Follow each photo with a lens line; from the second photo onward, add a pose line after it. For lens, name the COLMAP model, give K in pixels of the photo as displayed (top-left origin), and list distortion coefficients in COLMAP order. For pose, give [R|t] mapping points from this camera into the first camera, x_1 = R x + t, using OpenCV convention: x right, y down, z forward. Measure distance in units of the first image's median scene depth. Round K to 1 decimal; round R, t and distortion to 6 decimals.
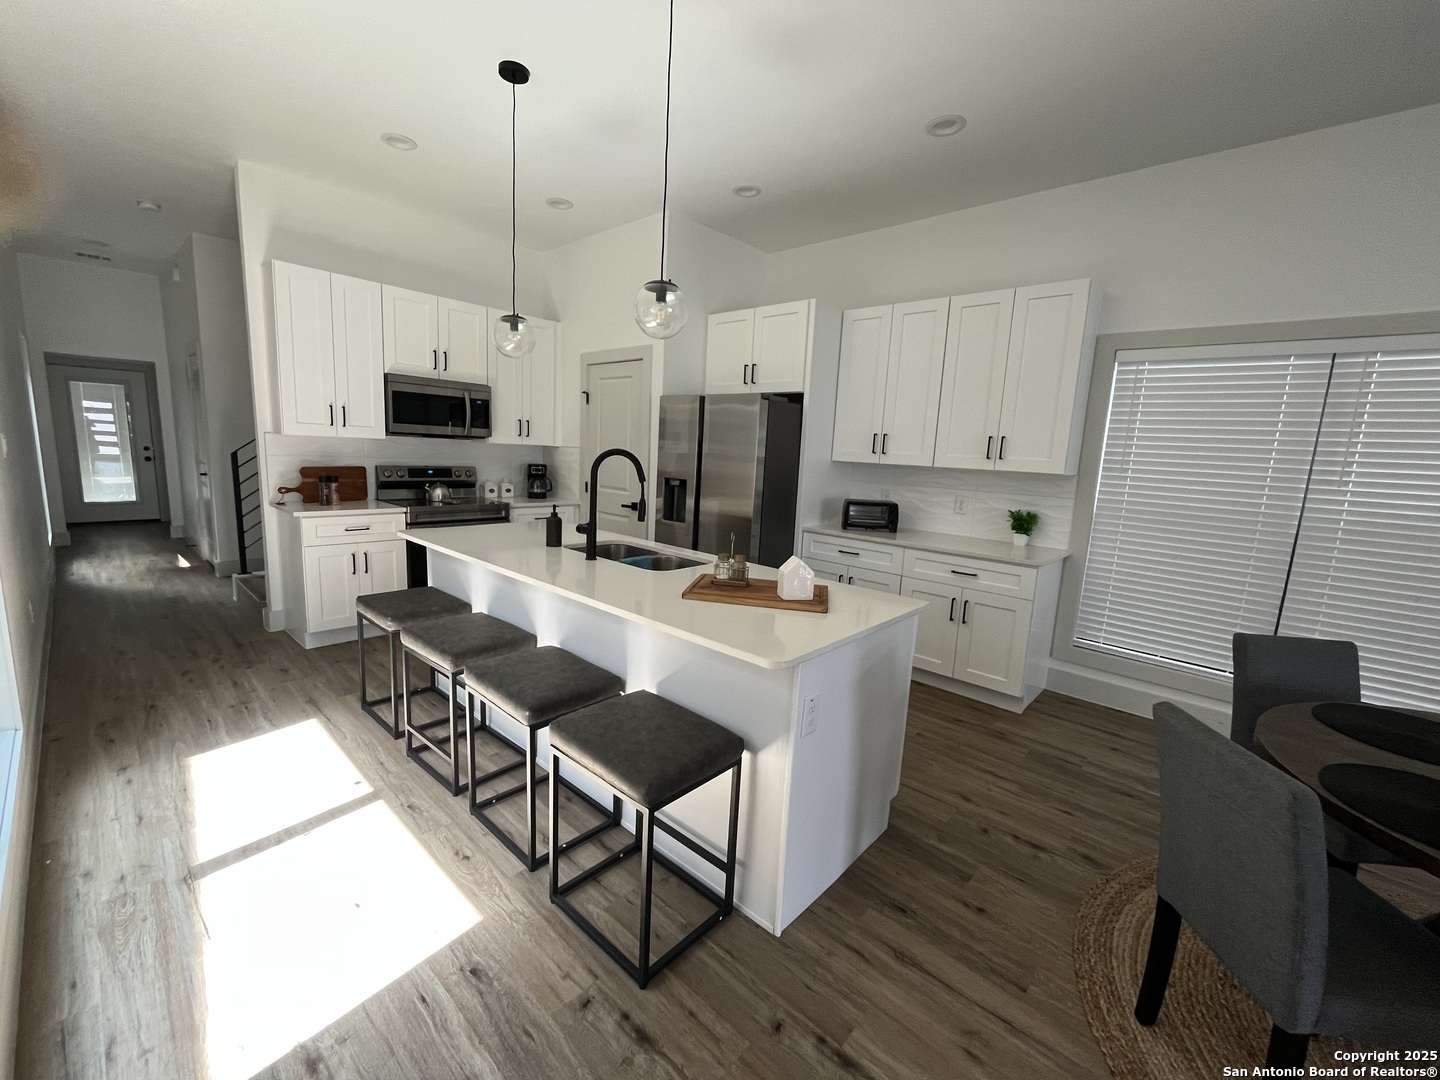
lens RADIAL K [[584.6, 0, 720.2], [0, 584.6, 539.9], [0, 0, 1]] dist [-0.001254, -0.000504]
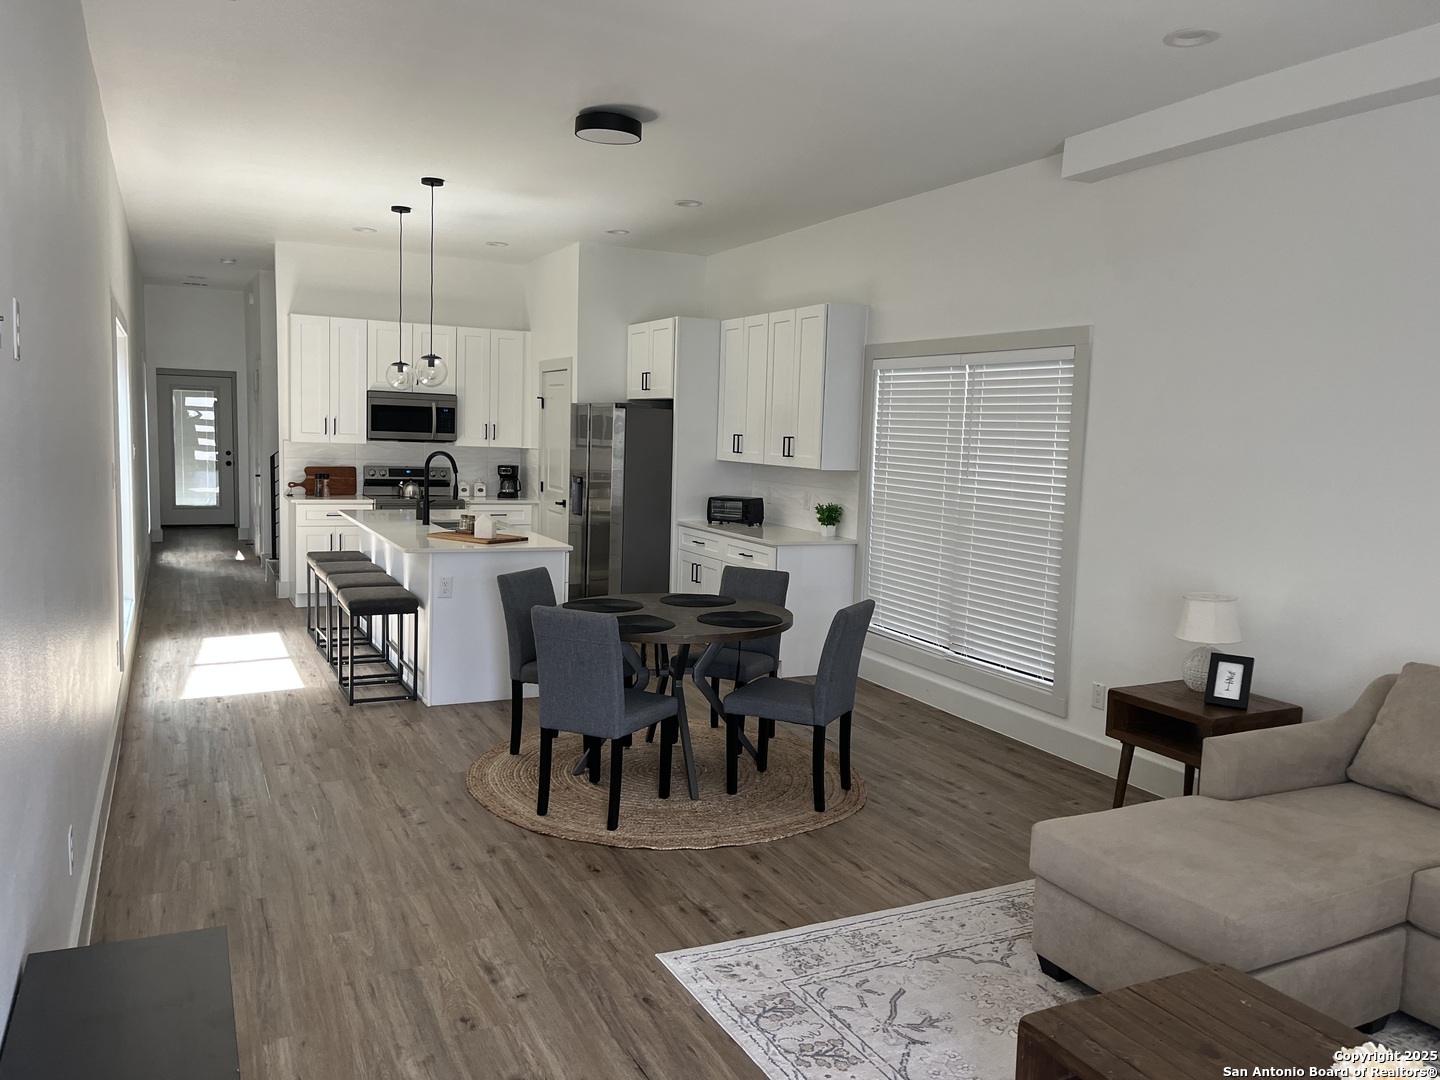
lens RADIAL K [[1095.4, 0, 720.1], [0, 1095.4, 541.8], [0, 0, 1]] dist [0.067856, -0.082880]
pose [[0.930005, 0.020763, -0.366960, 0.952448], [-0.045927, 0.997143, -0.059976, 0.133288], [0.364666, 0.072631, 0.928301, -0.839699]]
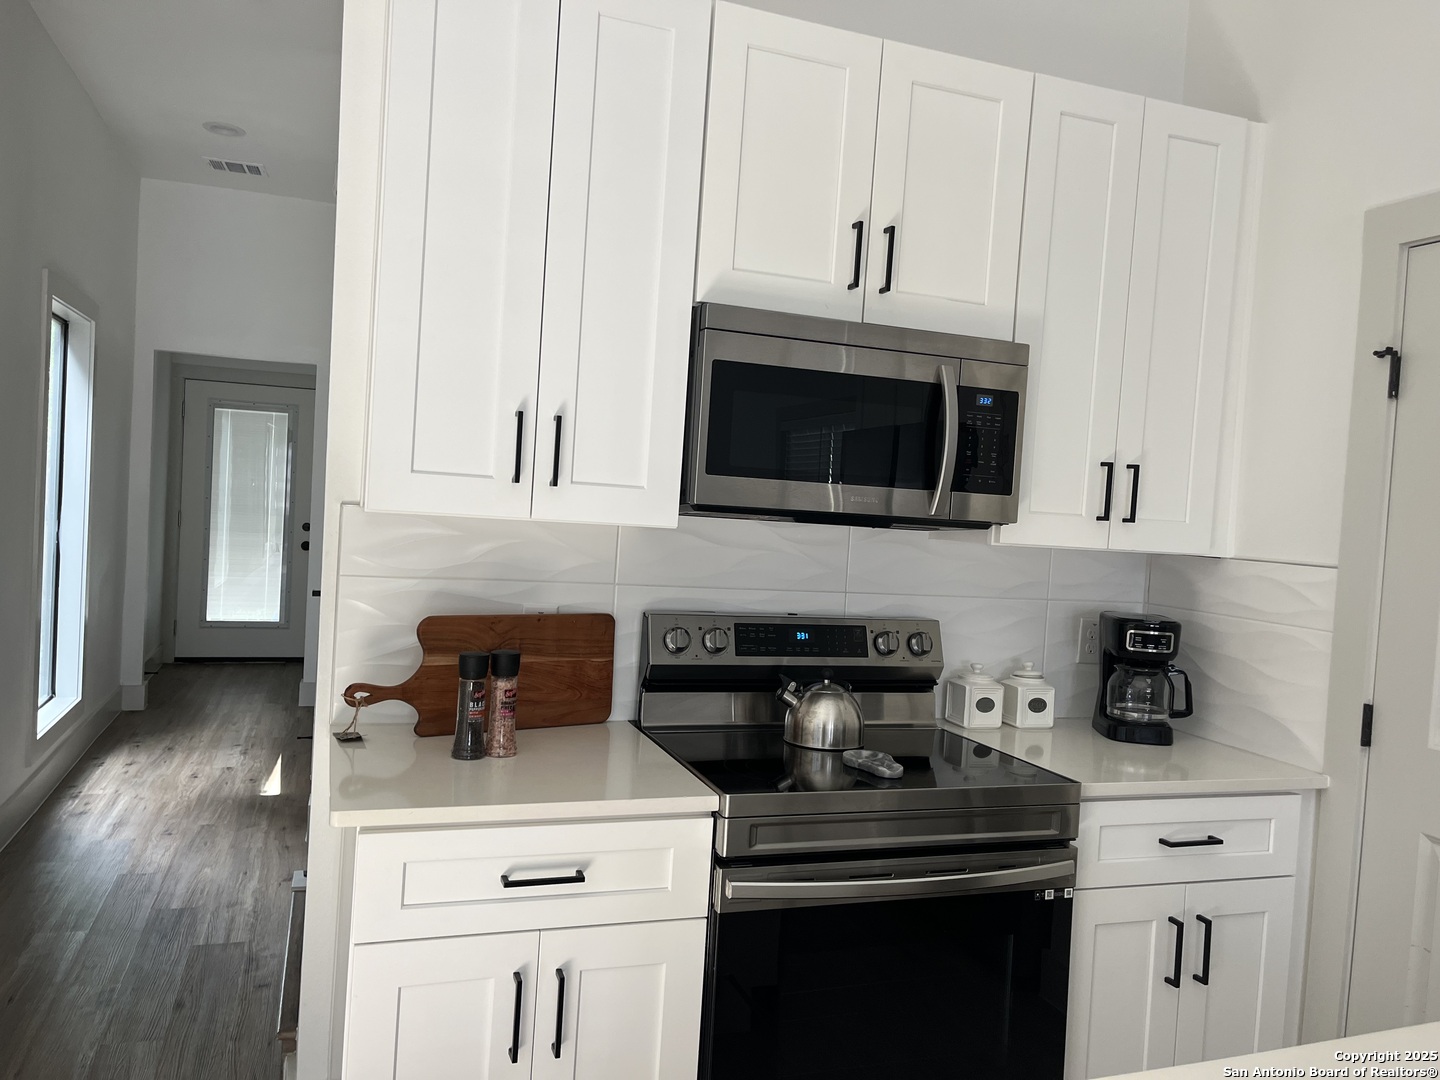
lens RADIAL K [[1095.4, 0, 725.5], [0, 1095.4, 525.7], [0, 0, 1]] dist [0.067856, -0.082880]
pose [[0.882916, 0.017151, -0.469218, -0.302308], [-0.091101, 0.986599, -0.135359, -0.104016], [0.460608, 0.162257, 0.872647, 0.545973]]
